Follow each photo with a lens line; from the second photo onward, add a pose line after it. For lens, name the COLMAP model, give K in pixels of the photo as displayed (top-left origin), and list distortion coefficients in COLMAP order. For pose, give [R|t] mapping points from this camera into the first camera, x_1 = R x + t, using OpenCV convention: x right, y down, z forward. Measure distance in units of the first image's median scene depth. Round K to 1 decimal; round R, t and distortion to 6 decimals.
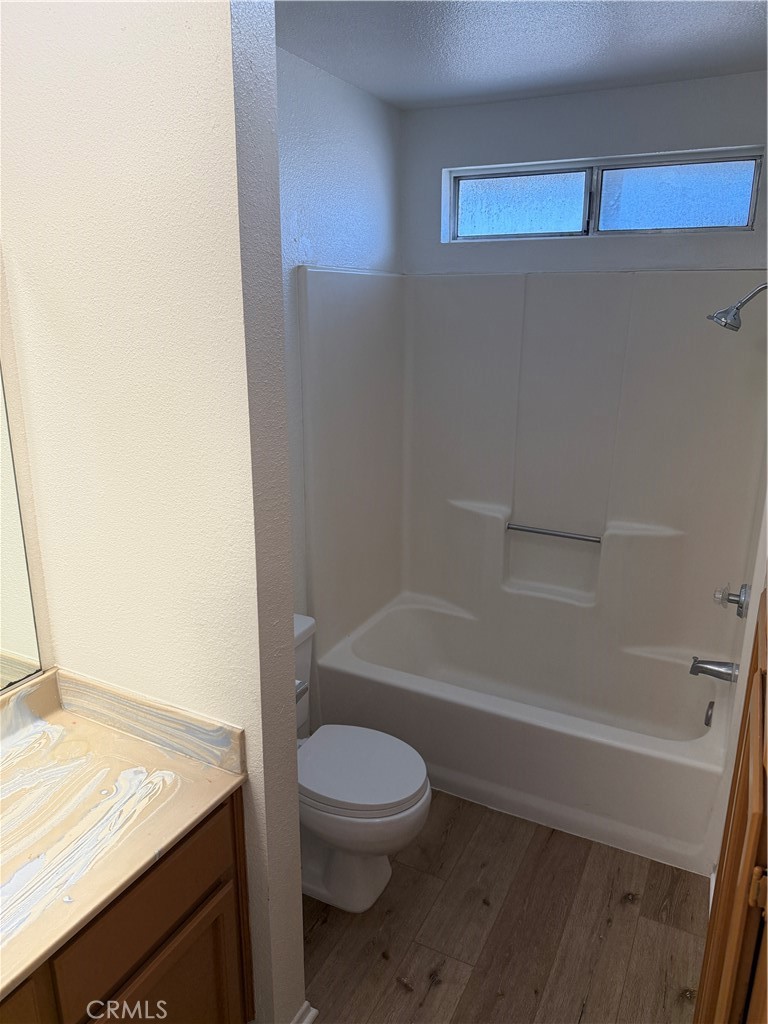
lens RADIAL K [[722.1, 0, 384.0], [0, 722.1, 512.0], [0, 0, 1]] dist [0.053458, -0.085915]
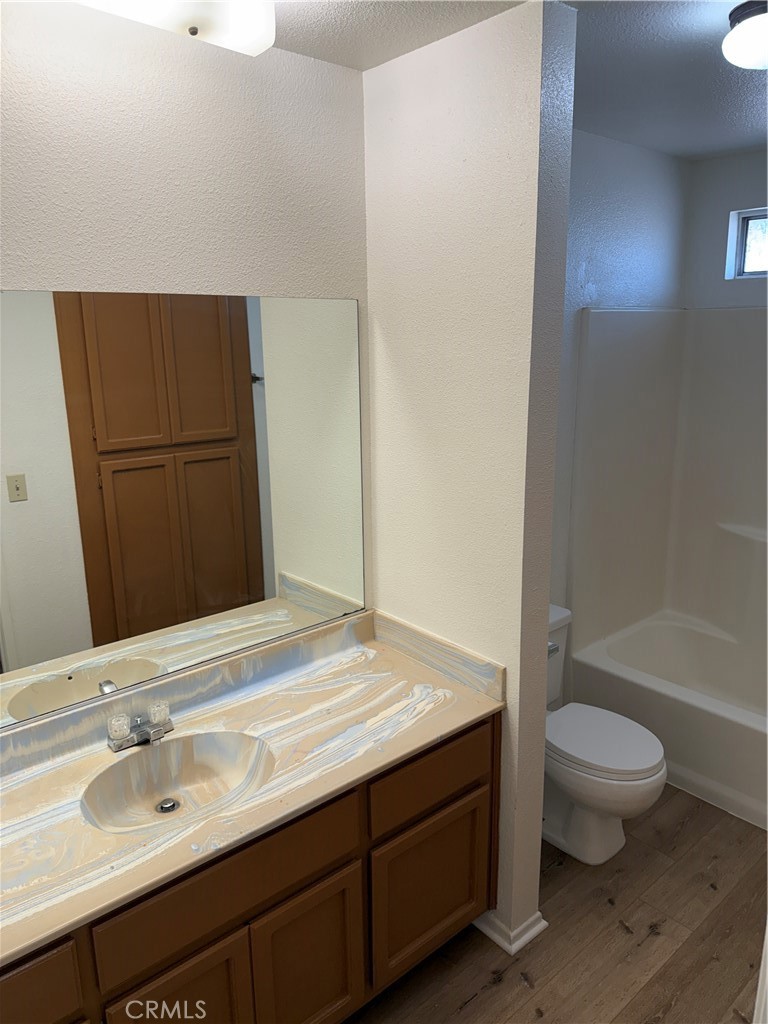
lens RADIAL K [[722.1, 0, 384.0], [0, 722.1, 512.0], [0, 0, 1]] dist [0.053458, -0.085915]
pose [[0.928334, 0.069108, -0.365267, 0.049245], [-0.083579, 0.996214, -0.023936, 0.057178], [0.362229, 0.052749, 0.930595, -0.252918]]
